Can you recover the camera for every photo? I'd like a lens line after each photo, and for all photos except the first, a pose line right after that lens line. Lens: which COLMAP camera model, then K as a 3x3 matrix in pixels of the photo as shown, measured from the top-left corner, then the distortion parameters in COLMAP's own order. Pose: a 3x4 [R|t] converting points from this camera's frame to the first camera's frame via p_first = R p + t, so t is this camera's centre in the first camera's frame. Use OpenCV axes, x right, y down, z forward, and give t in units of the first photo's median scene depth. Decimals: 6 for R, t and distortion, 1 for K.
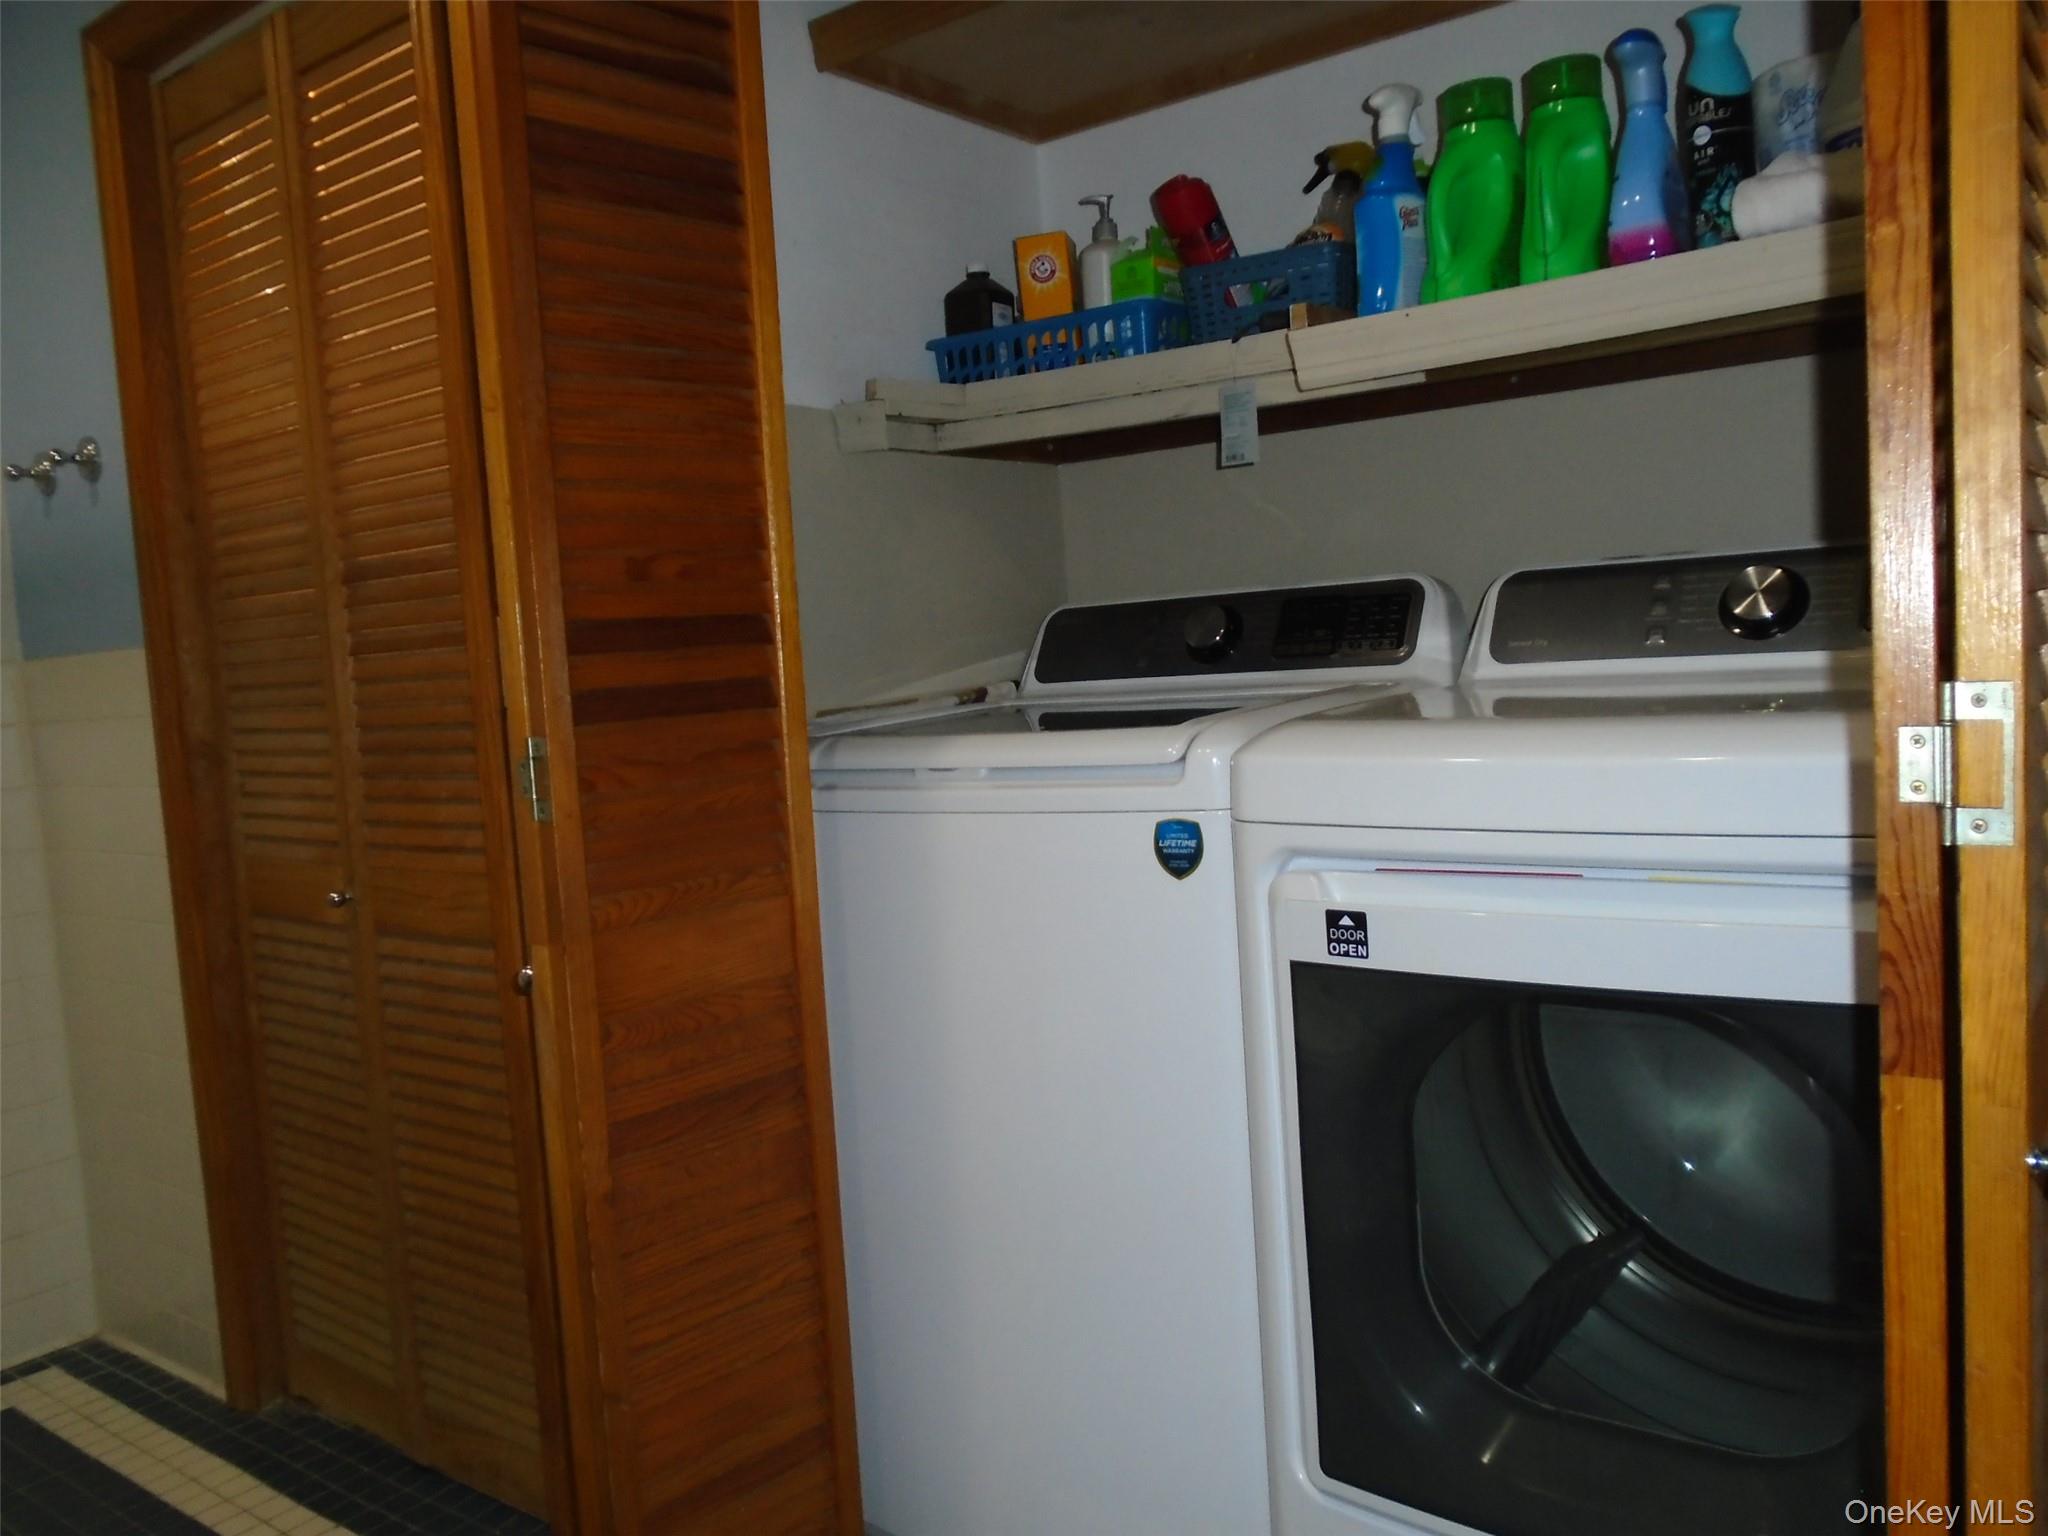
lens RADIAL K [[1572.2, 0, 1019.3], [0, 1572.2, 759.9], [0, 0, 1]] dist [-0.013386, 0.005154]
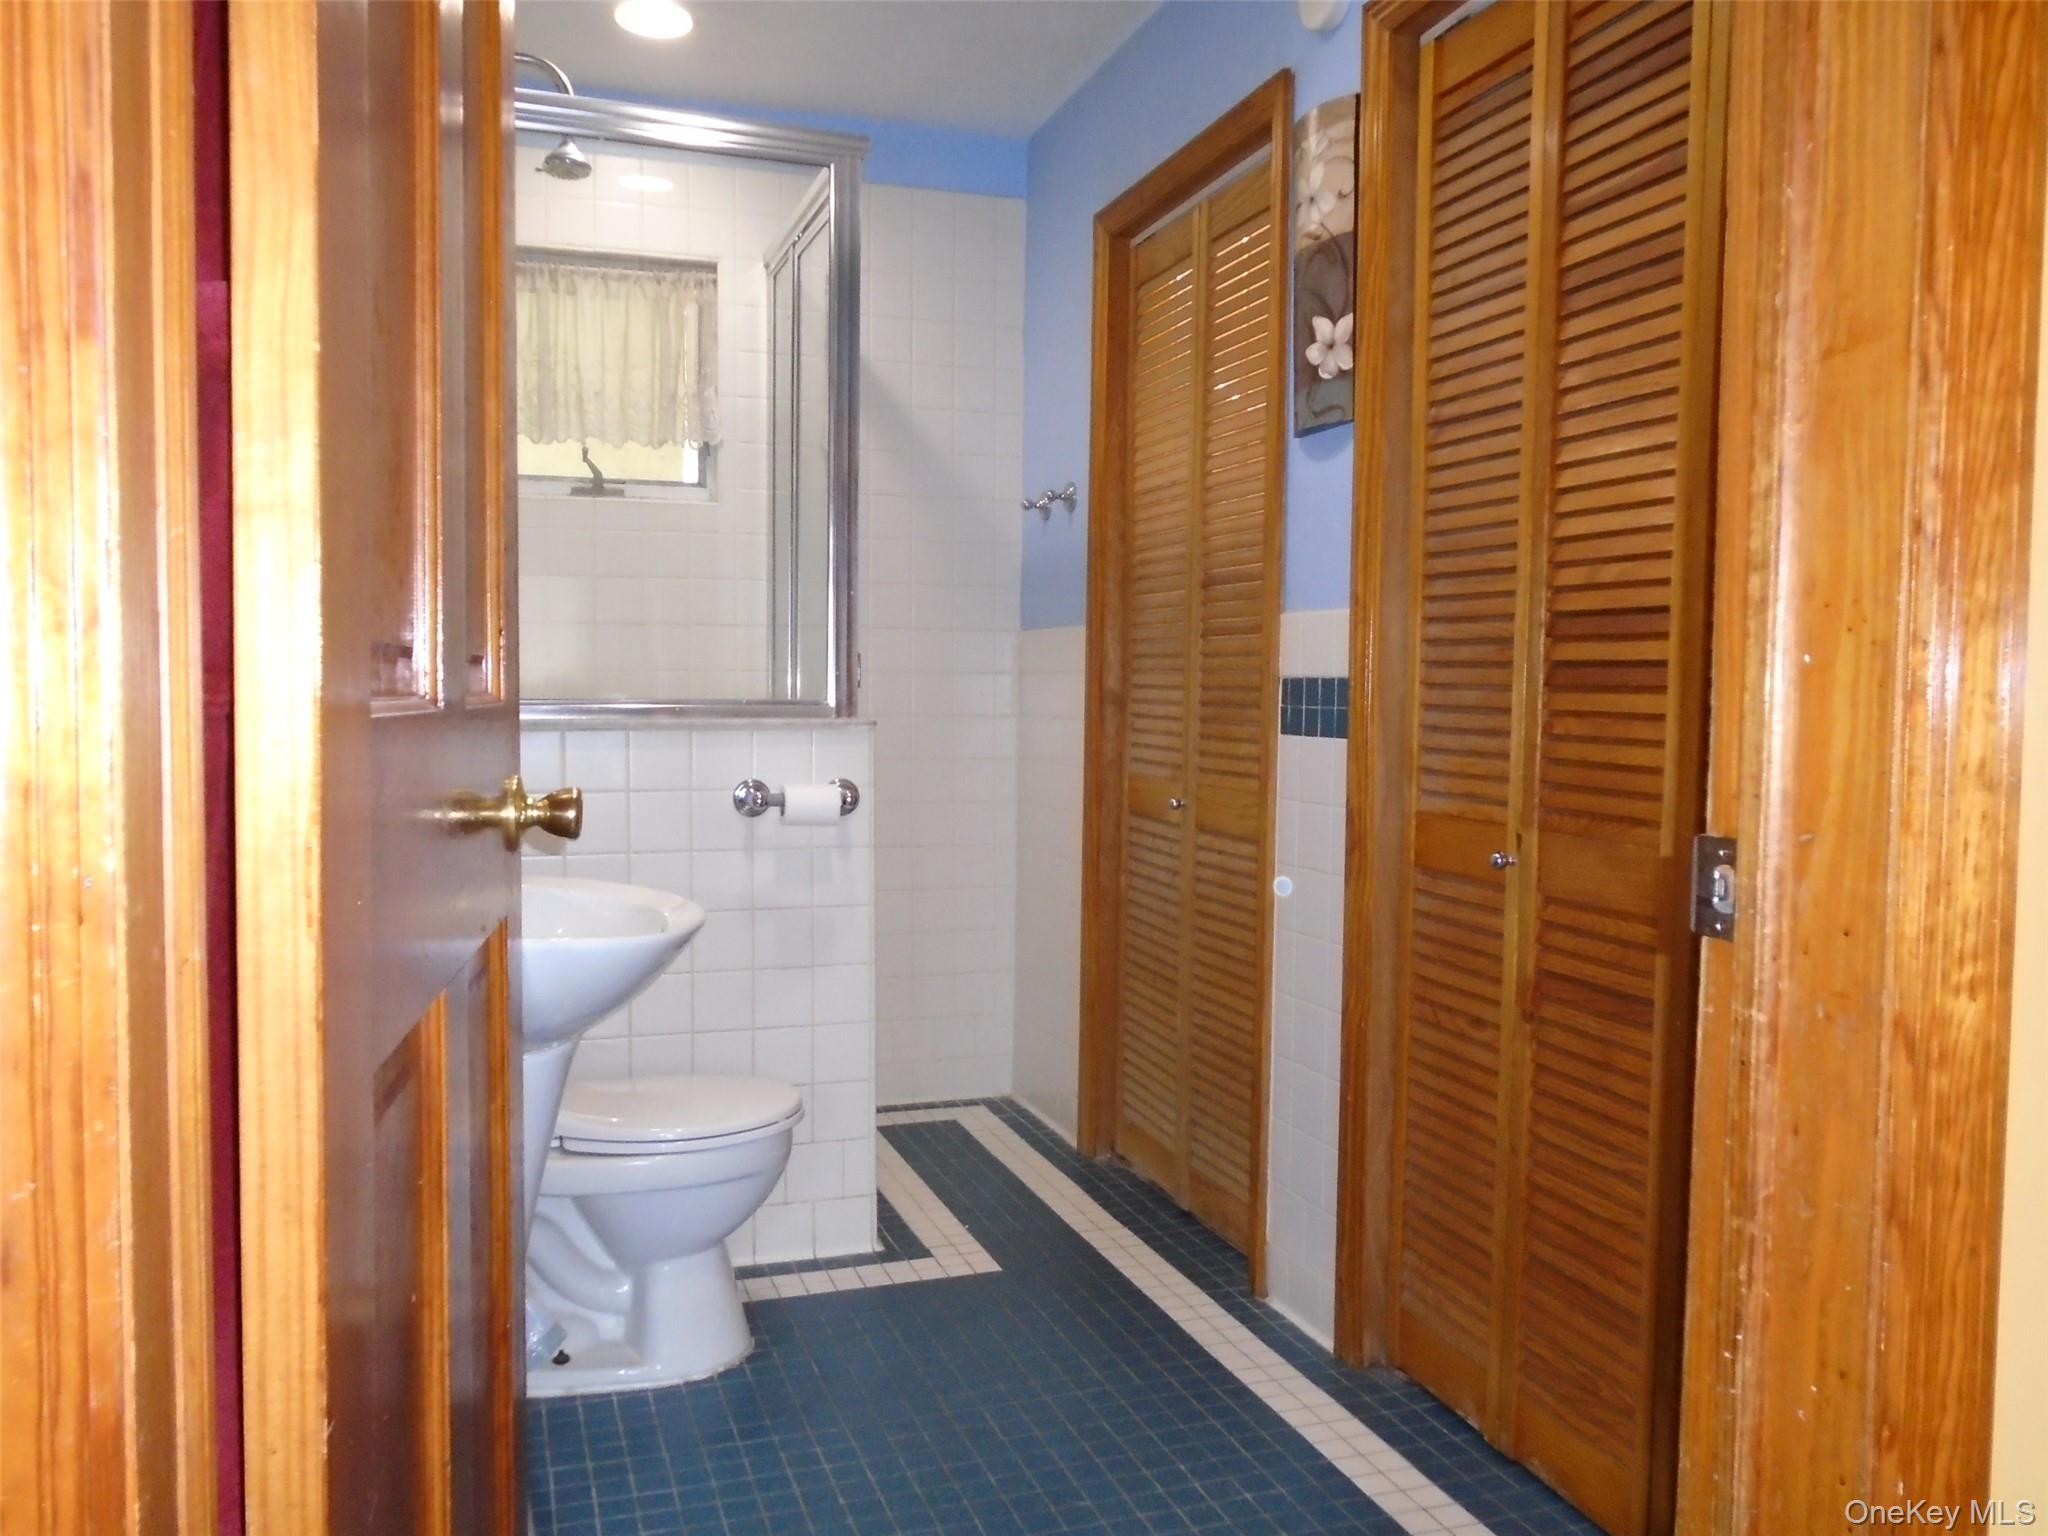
lens RADIAL K [[1572.2, 0, 1019.3], [0, 1572.2, 759.9], [0, 0, 1]] dist [-0.013386, 0.005154]
pose [[0.829673, 0.105698, -0.548152, 0.225358], [-0.112629, 0.993413, 0.021082, 0.031855], [0.546770, 0.044246, 0.836113, -0.281332]]
